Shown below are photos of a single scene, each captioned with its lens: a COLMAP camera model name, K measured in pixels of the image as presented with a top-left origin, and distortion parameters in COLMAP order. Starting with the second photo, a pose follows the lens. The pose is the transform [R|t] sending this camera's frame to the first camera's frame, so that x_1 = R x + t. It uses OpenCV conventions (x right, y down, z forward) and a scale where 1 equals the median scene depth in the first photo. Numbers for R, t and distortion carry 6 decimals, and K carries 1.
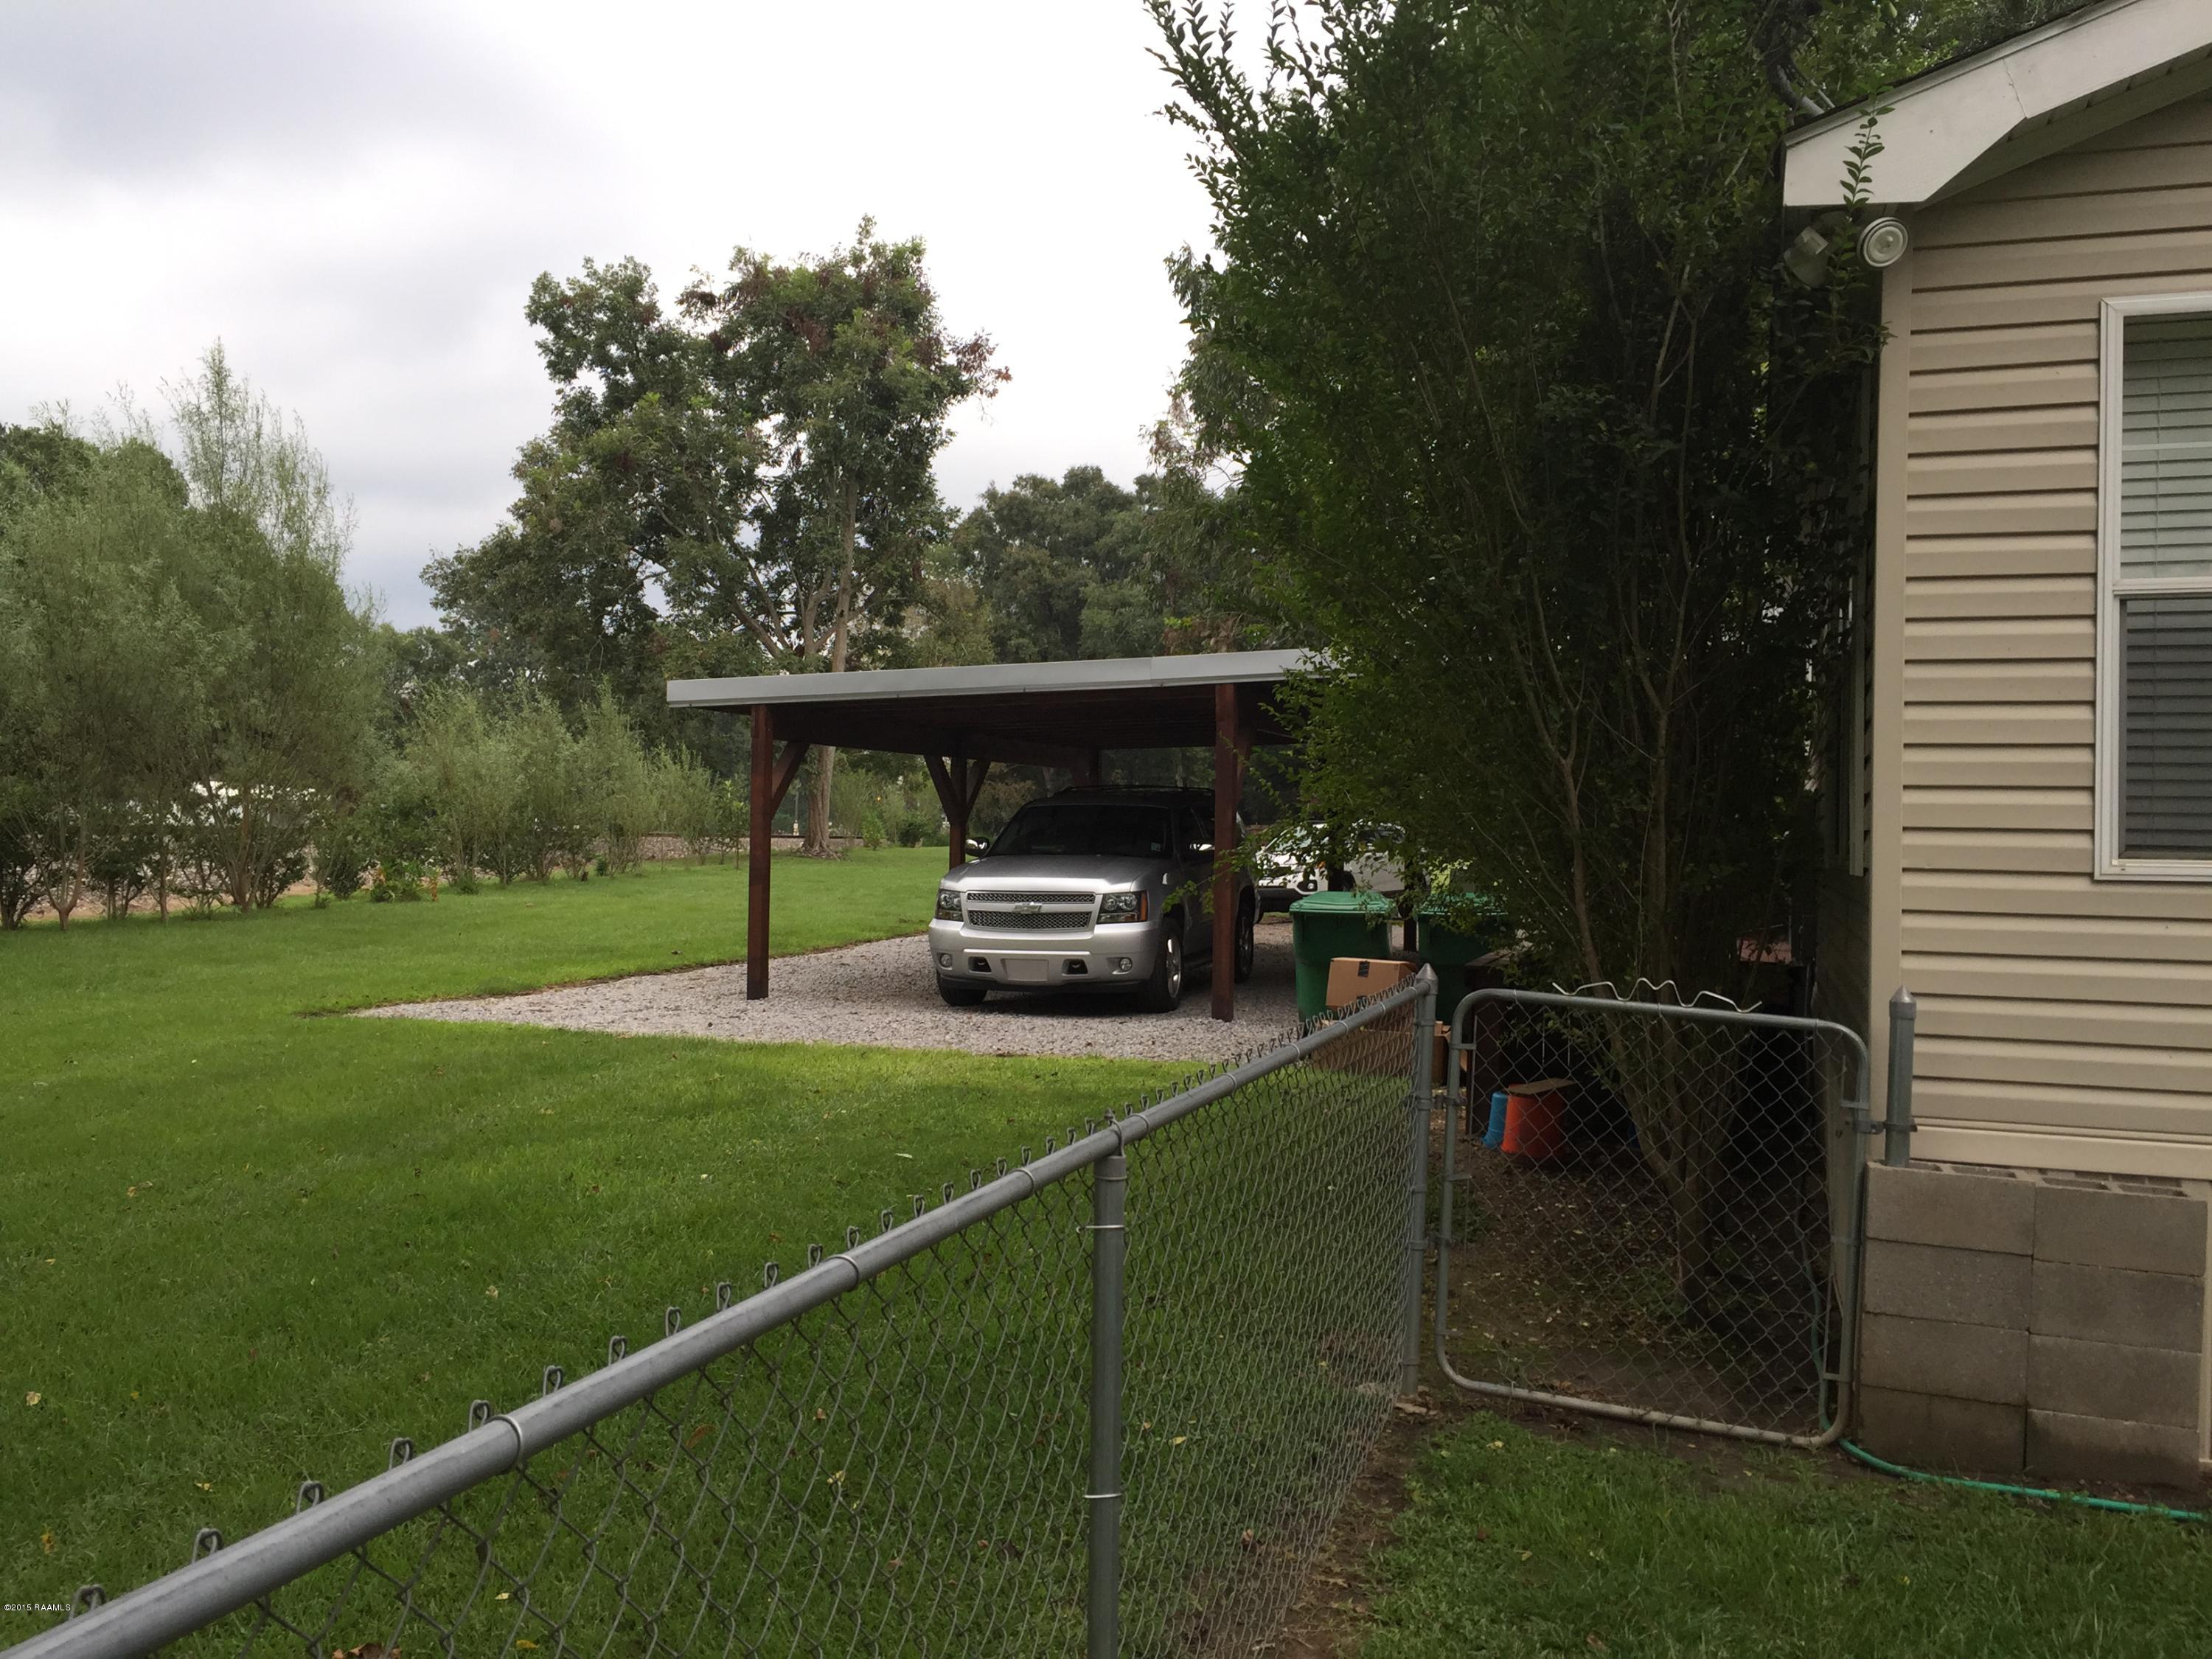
lens RADIAL K [[1870.1, 0, 1104.7], [0, 1870.1, 841.7], [0, 0, 1]] dist [-0.005234, -0.004031]
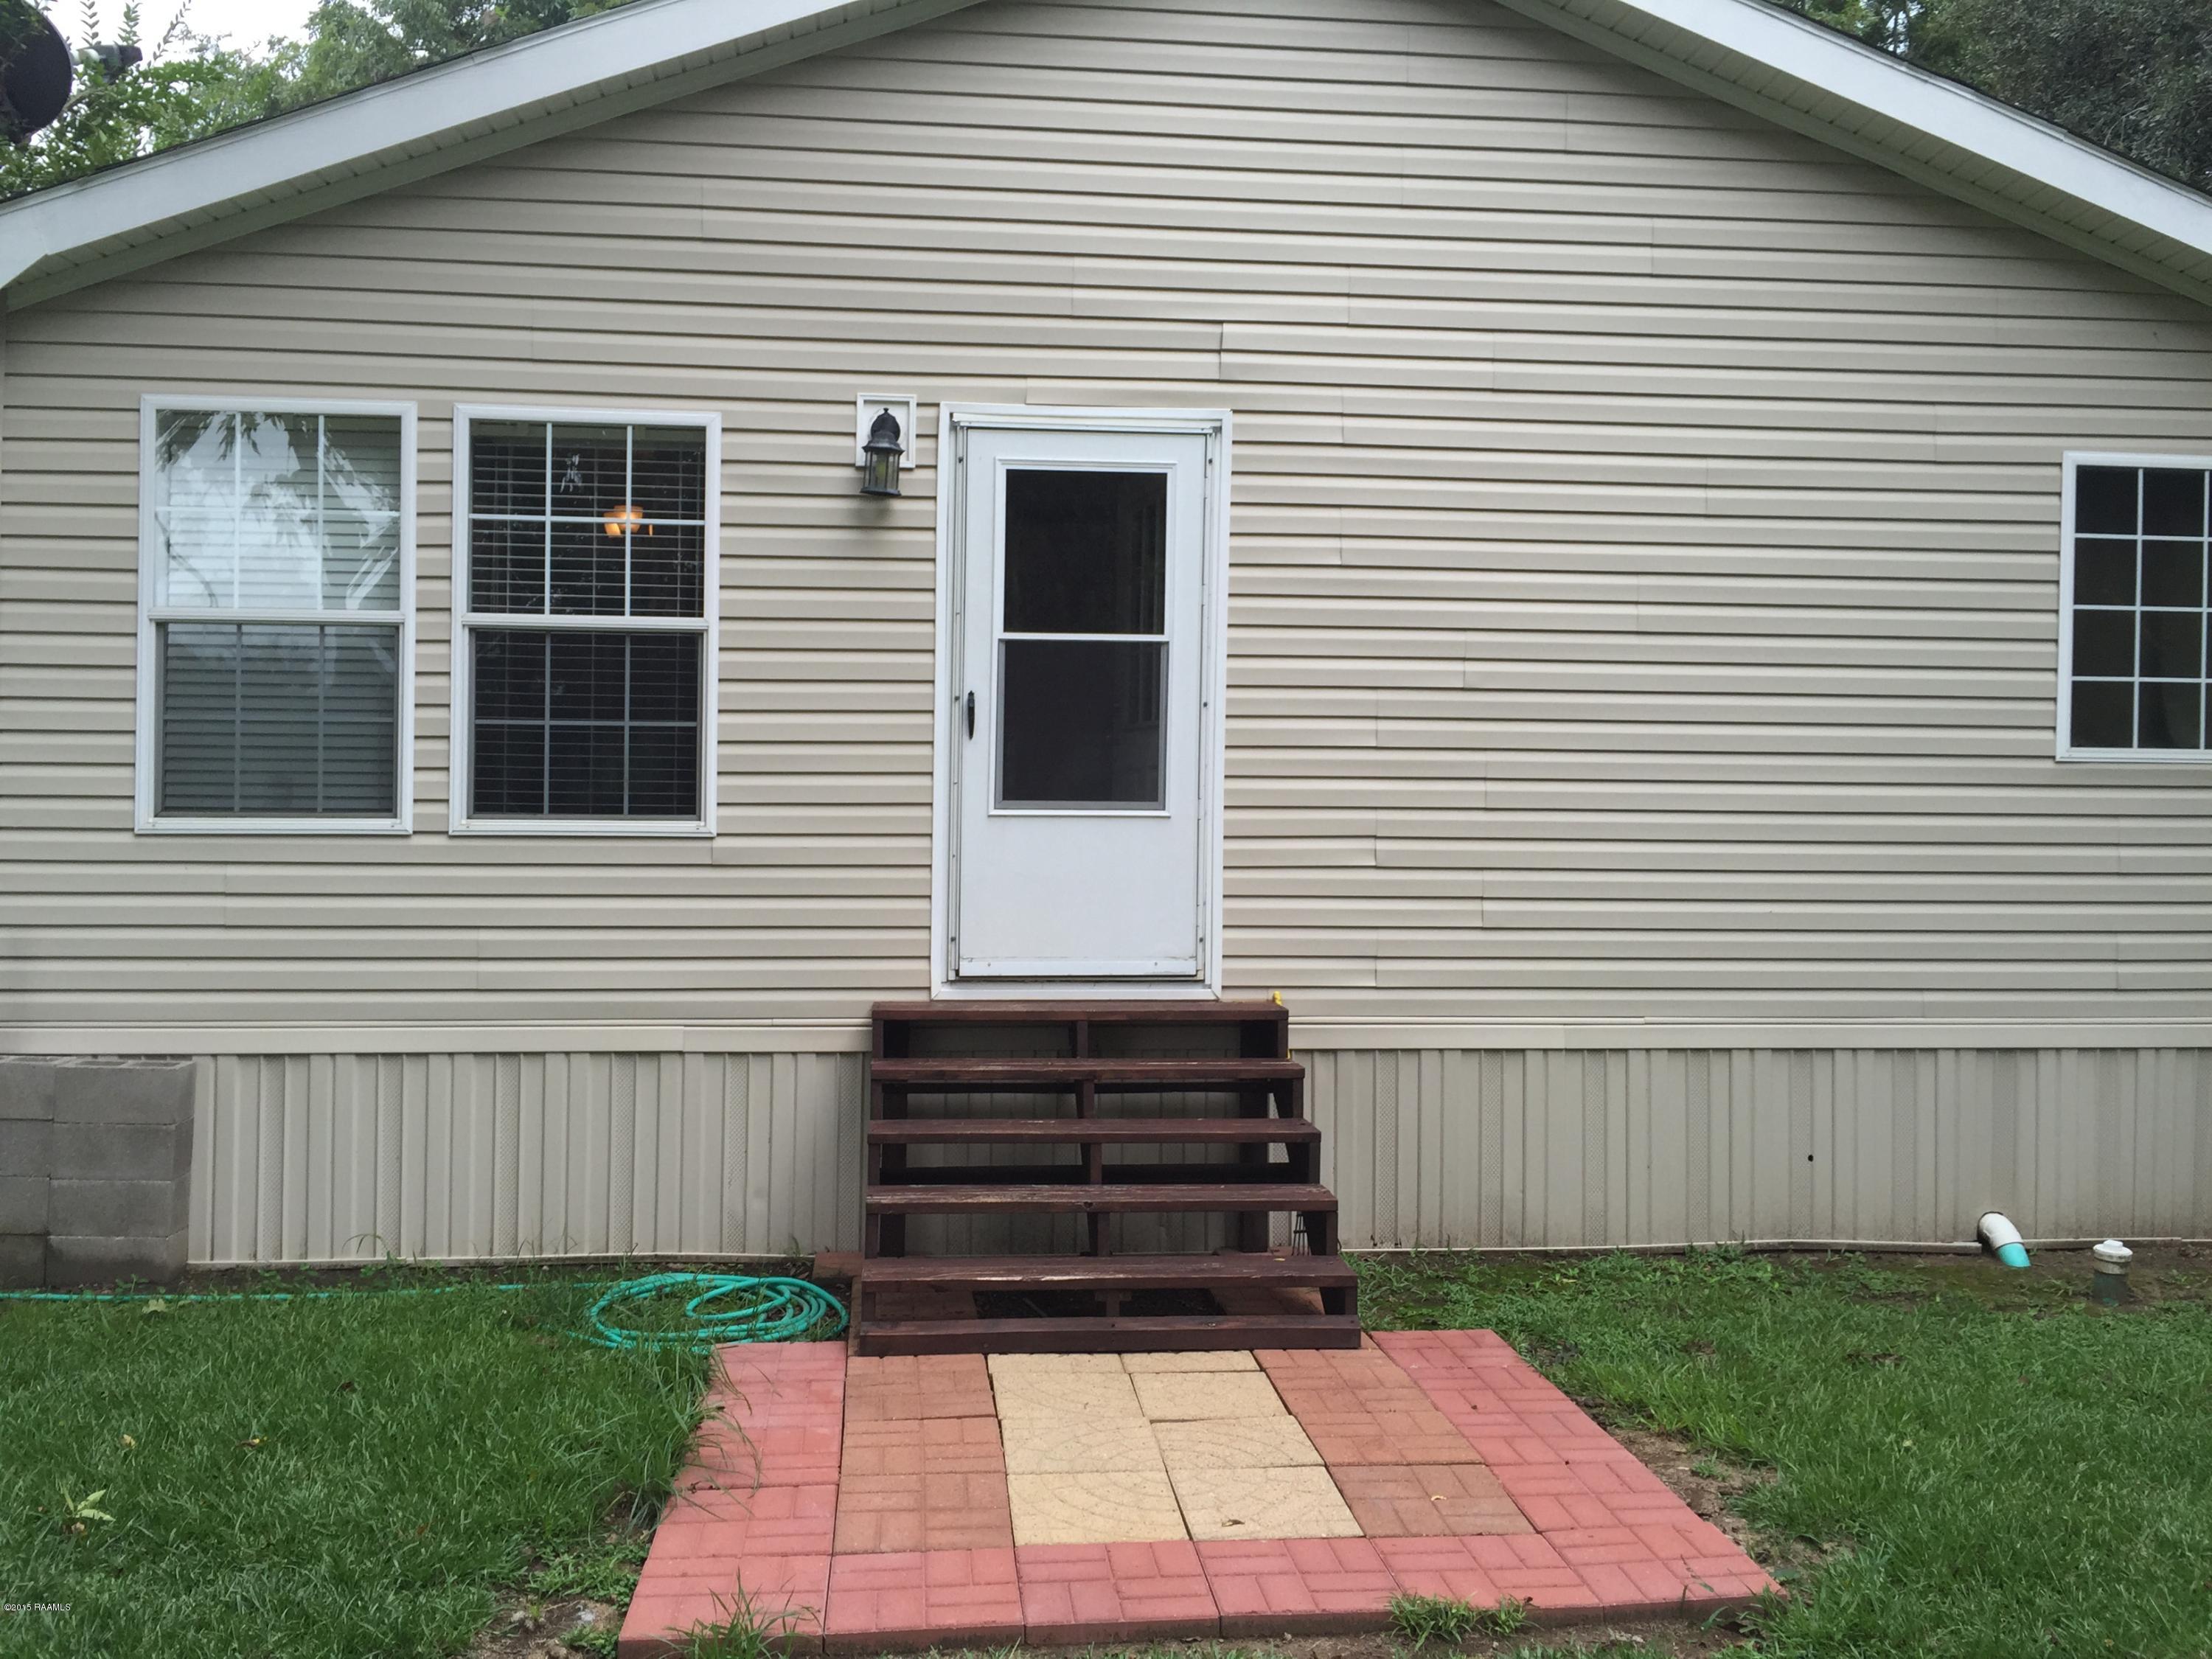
lens RADIAL K [[1870.1, 0, 1106.7], [0, 1870.1, 814.1], [0, 0, 1]] dist [-0.005234, -0.004031]
pose [[0.913403, -0.009161, 0.406954, 0.621881], [0.009310, 0.999955, 0.001614, 0.010876], [-0.406951, 0.002314, 0.913447, -0.488327]]
